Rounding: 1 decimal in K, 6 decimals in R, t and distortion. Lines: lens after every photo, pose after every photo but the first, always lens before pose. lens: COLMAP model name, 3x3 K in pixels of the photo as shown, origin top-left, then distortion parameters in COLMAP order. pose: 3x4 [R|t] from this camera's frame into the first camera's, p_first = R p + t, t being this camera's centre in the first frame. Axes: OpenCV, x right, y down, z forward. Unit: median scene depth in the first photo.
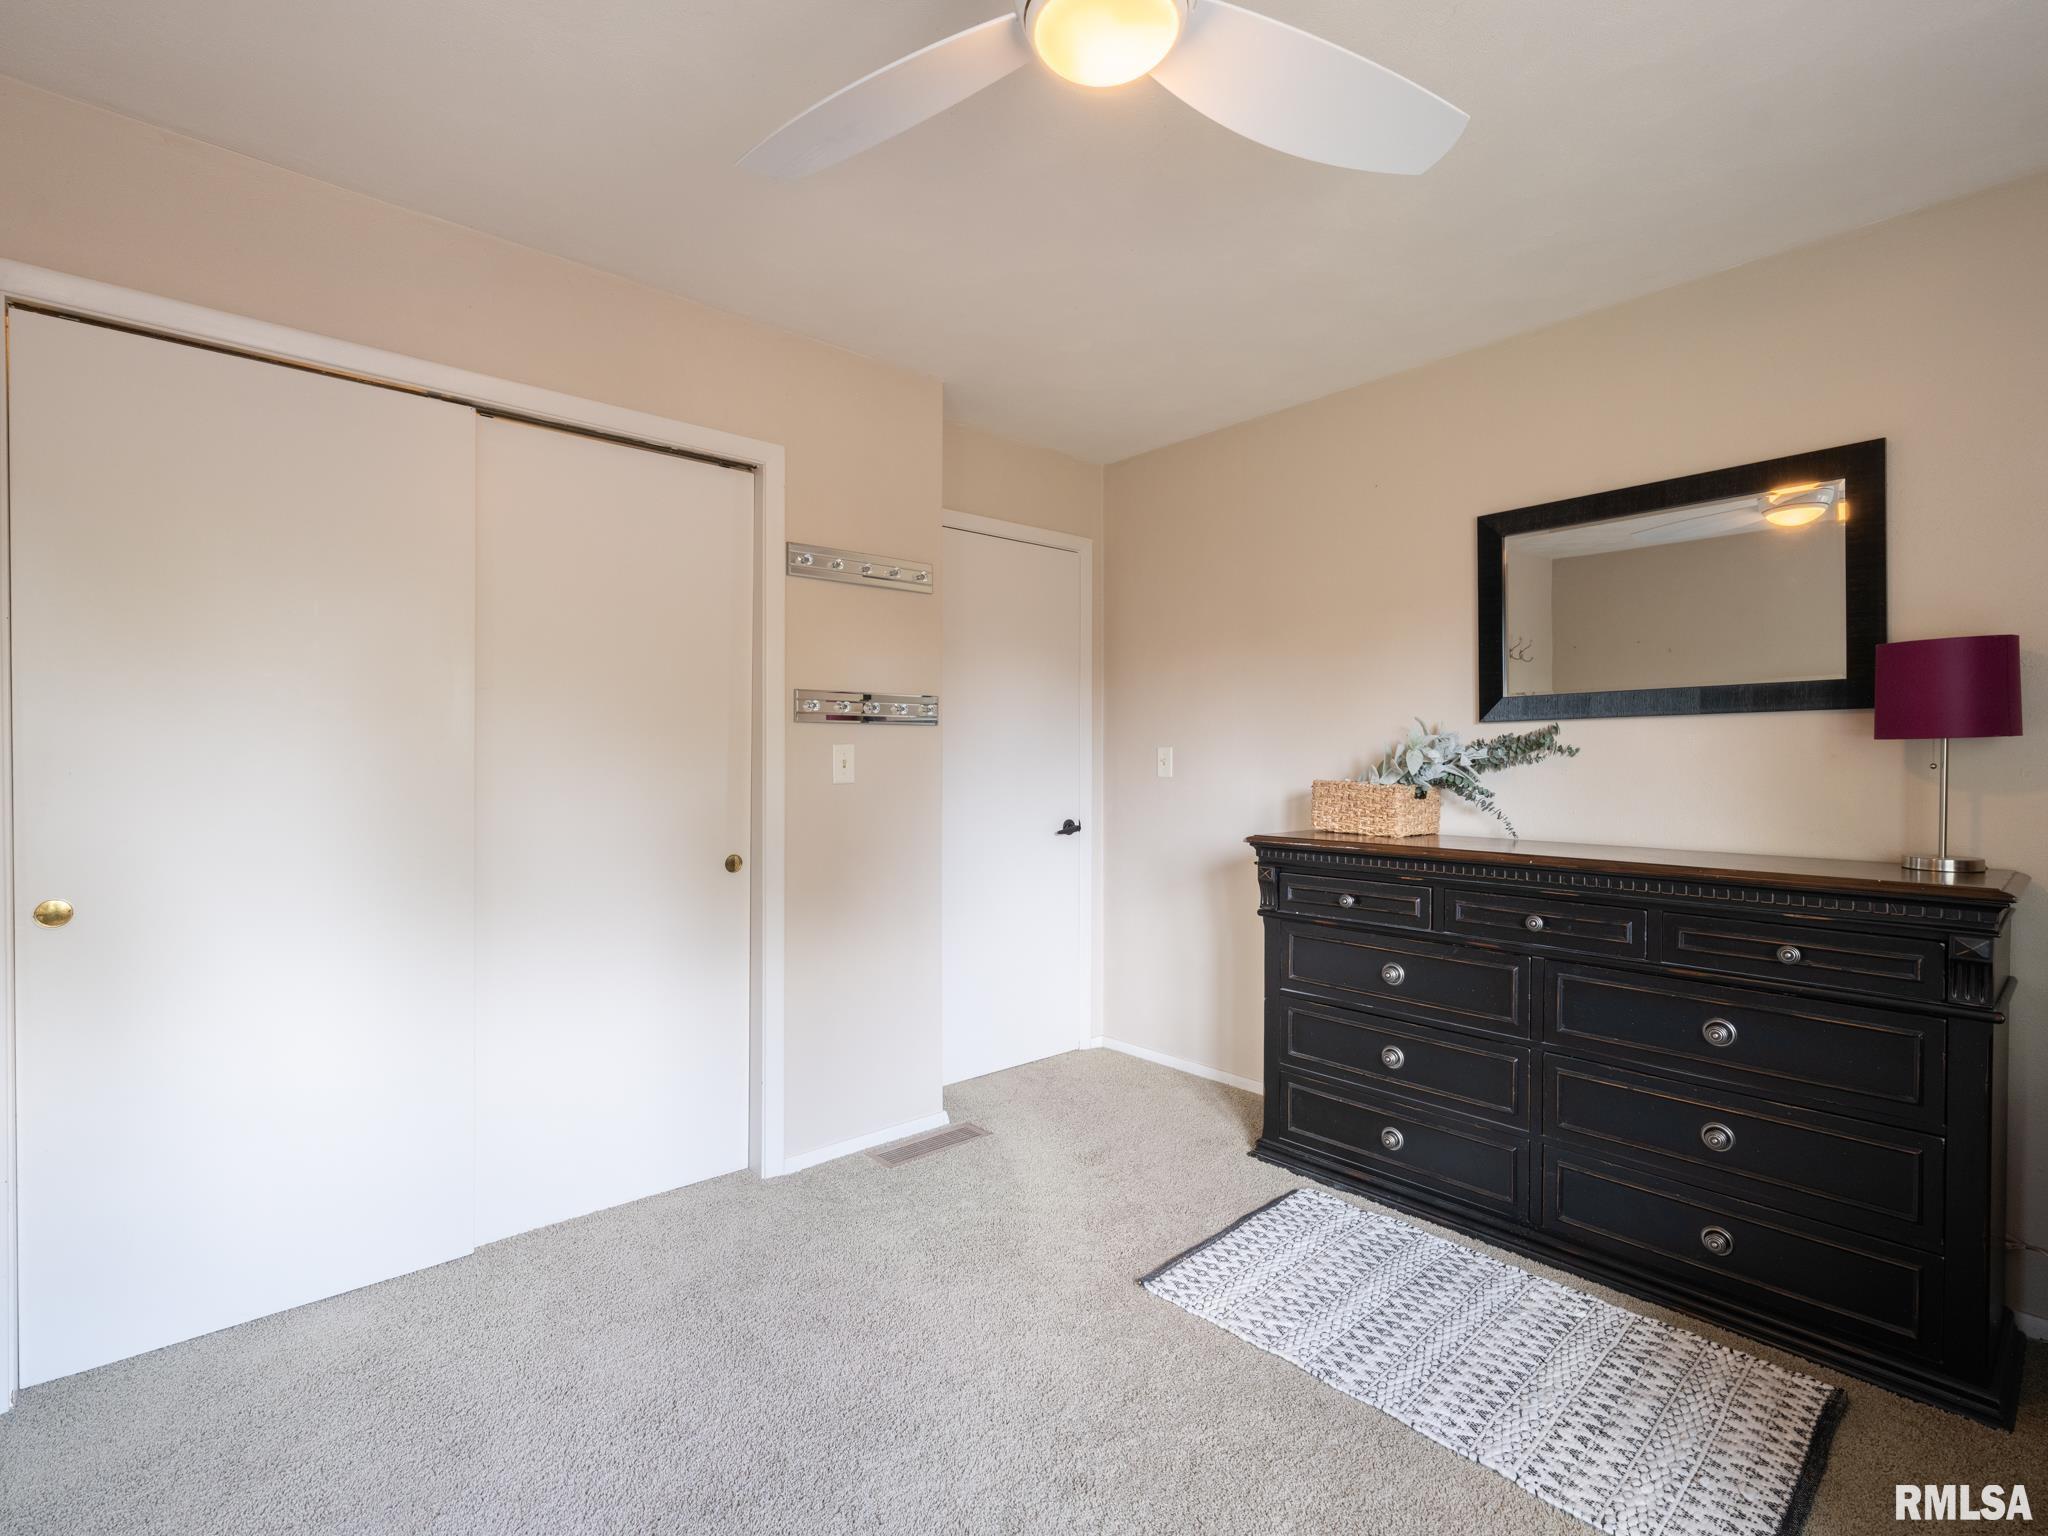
lens RADIAL K [[971.1, 0, 1026.4], [0, 971.1, 766.5], [0, 0, 1]] dist [-0.005198, 0.000291]
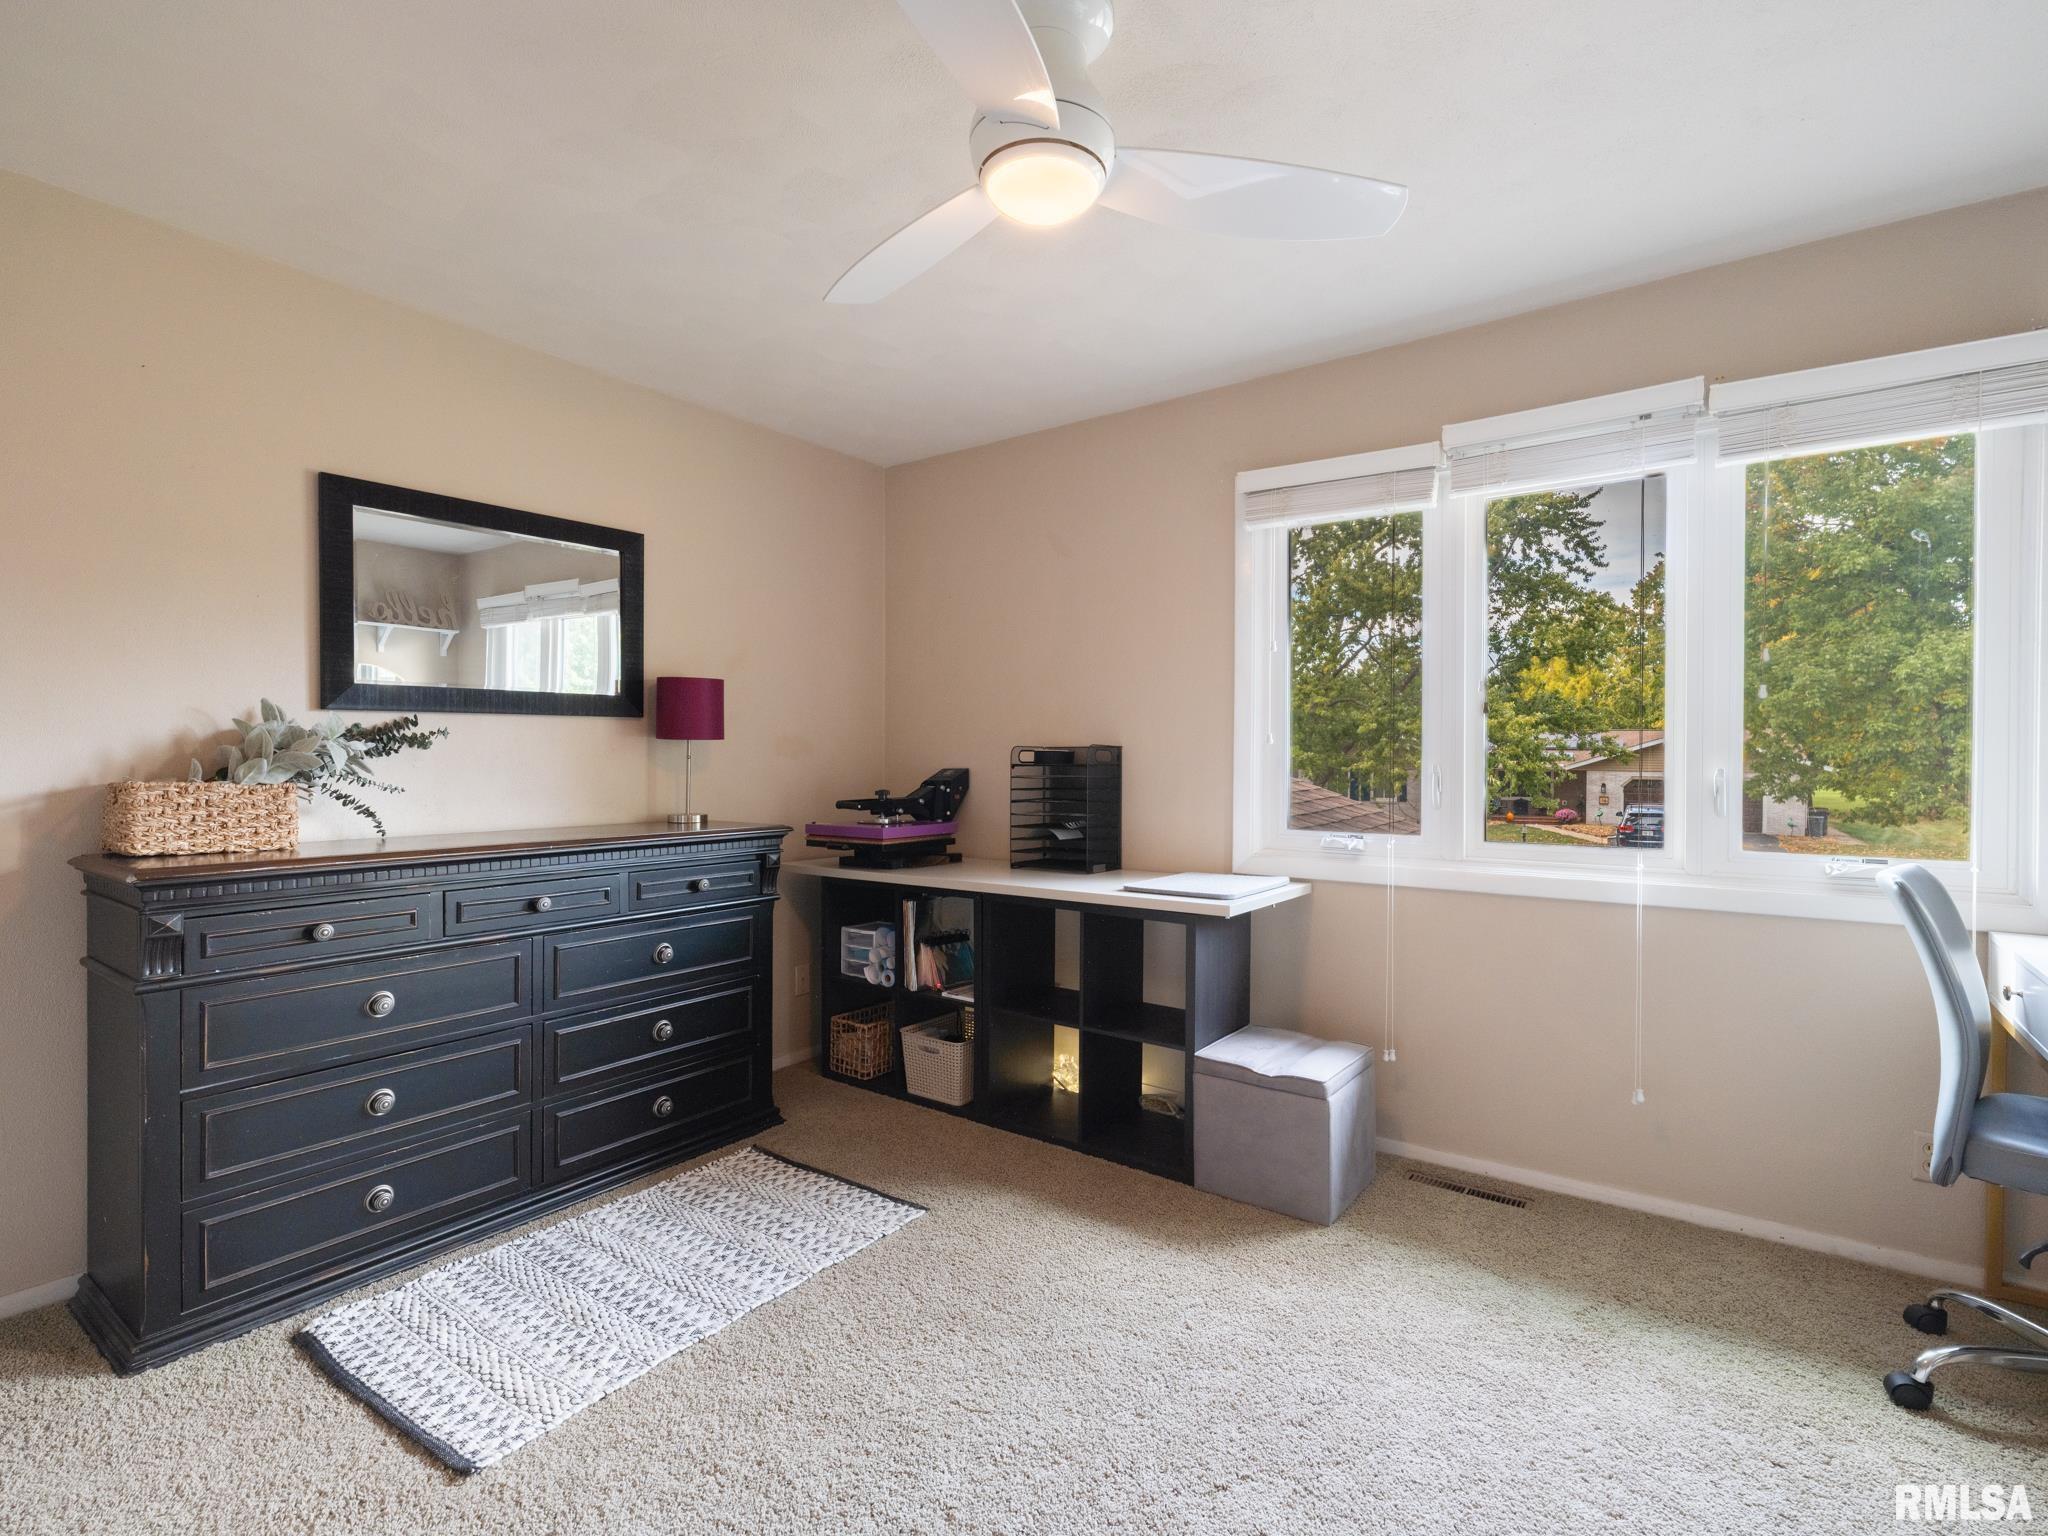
lens RADIAL K [[971.1, 0, 1030.5], [0, 971.1, 763.4], [0, 0, 1]] dist [-0.005198, 0.000291]
pose [[-0.230551, -0.012698, 0.972977, -0.566517], [-0.000521, 0.999916, 0.012926, -0.008731], [-0.973060, 0.002473, -0.230539, 0.630061]]
